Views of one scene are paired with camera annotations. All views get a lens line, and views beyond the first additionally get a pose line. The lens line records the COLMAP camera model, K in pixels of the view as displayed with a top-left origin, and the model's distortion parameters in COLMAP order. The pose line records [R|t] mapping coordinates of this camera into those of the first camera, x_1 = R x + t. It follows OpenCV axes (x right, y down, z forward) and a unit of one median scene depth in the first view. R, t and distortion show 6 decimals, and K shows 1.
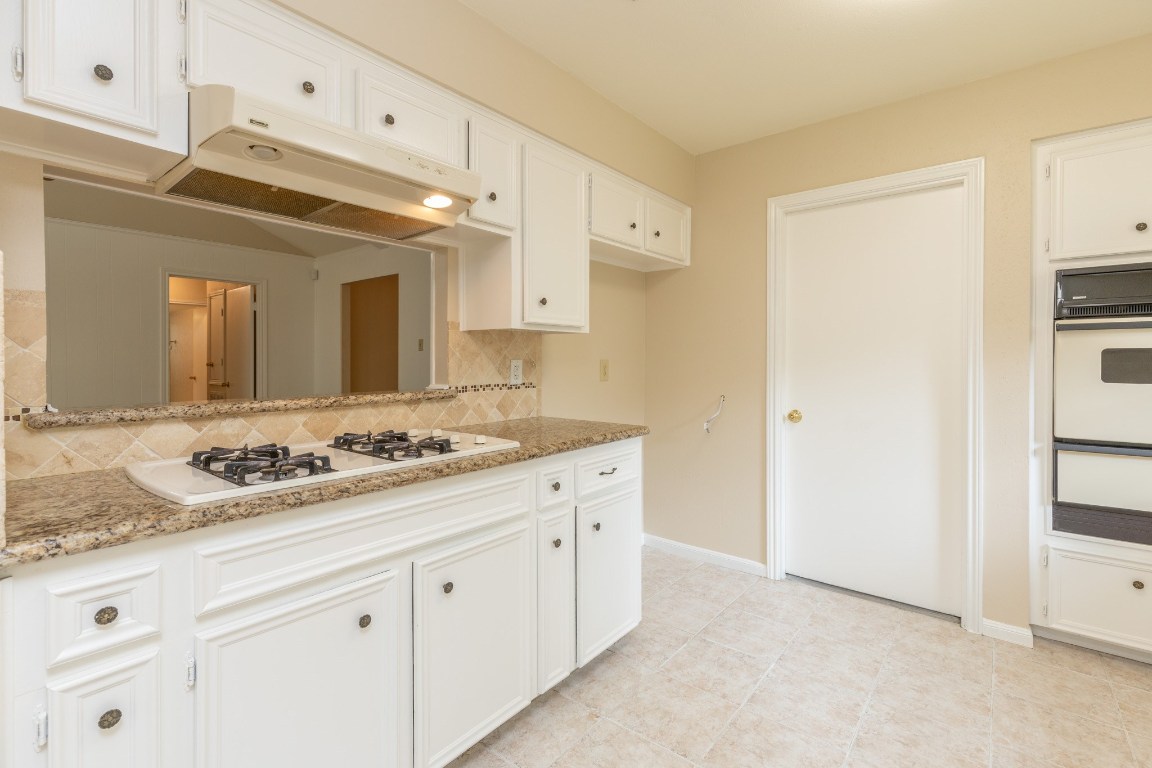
lens RADIAL K [[529.3, 0, 571.0], [0, 529.3, 368.9], [0, 0, 1]] dist [0.017067, -0.000015]
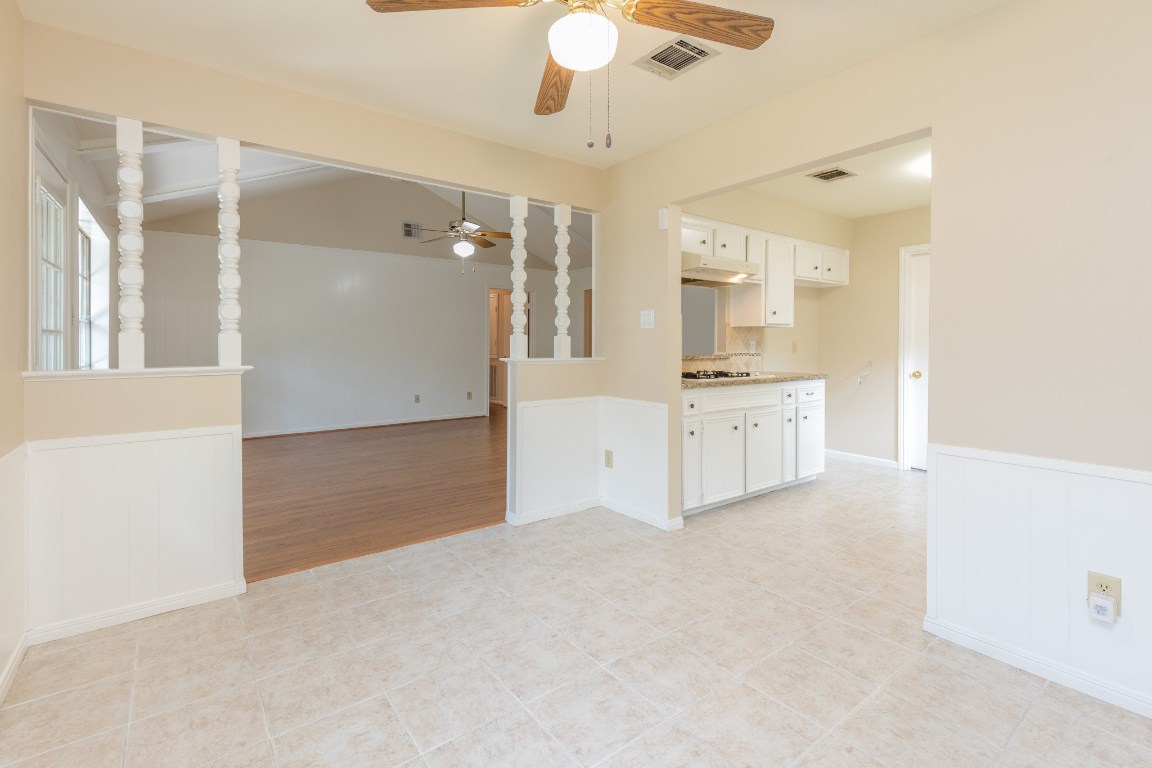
lens RADIAL K [[529.3, 0, 571.0], [0, 529.3, 368.9], [0, 0, 1]] dist [0.017067, -0.000015]
pose [[0.973255, 0.009151, -0.229544, -0.327296], [-0.001826, 0.999483, 0.032105, 0.026019], [0.229719, -0.030827, 0.972769, -1.146034]]
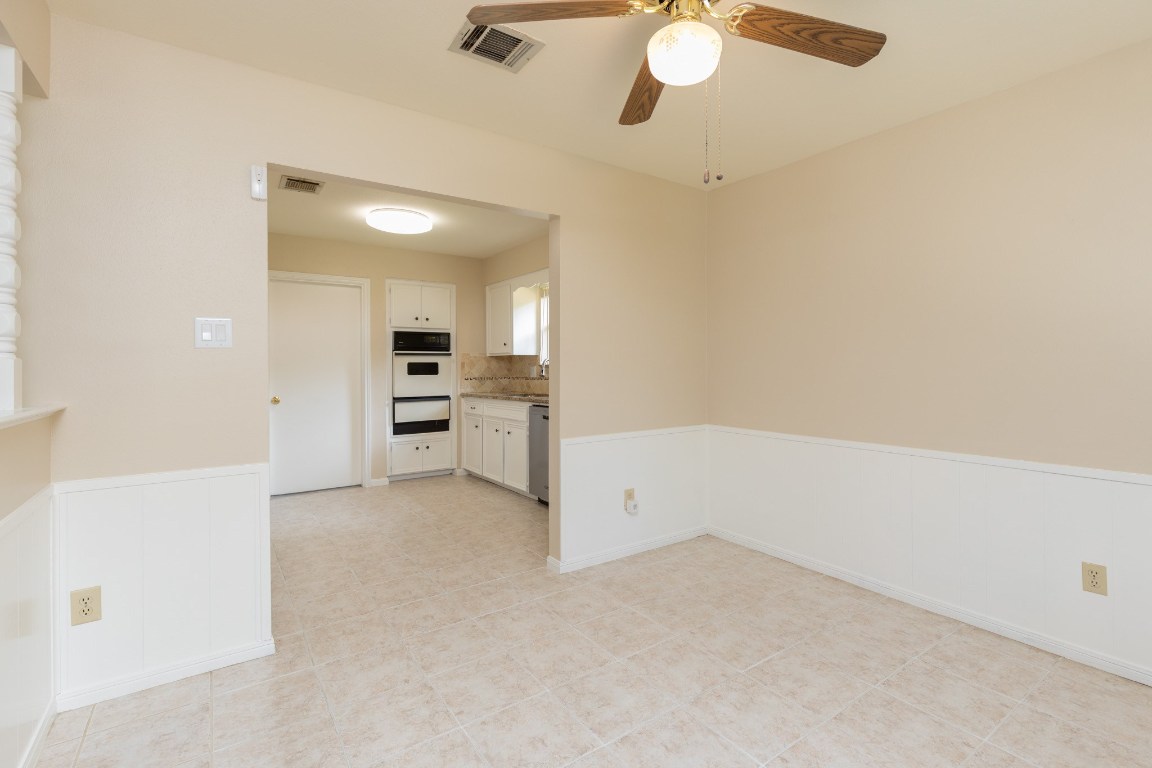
lens RADIAL K [[529.3, 0, 571.0], [0, 529.3, 368.9], [0, 0, 1]] dist [0.017067, -0.000015]
pose [[0.270987, -0.011580, 0.962513, -1.231944], [0.022304, 0.999735, 0.005748, -0.001983], [-0.962325, 0.019910, 0.271173, -0.459953]]
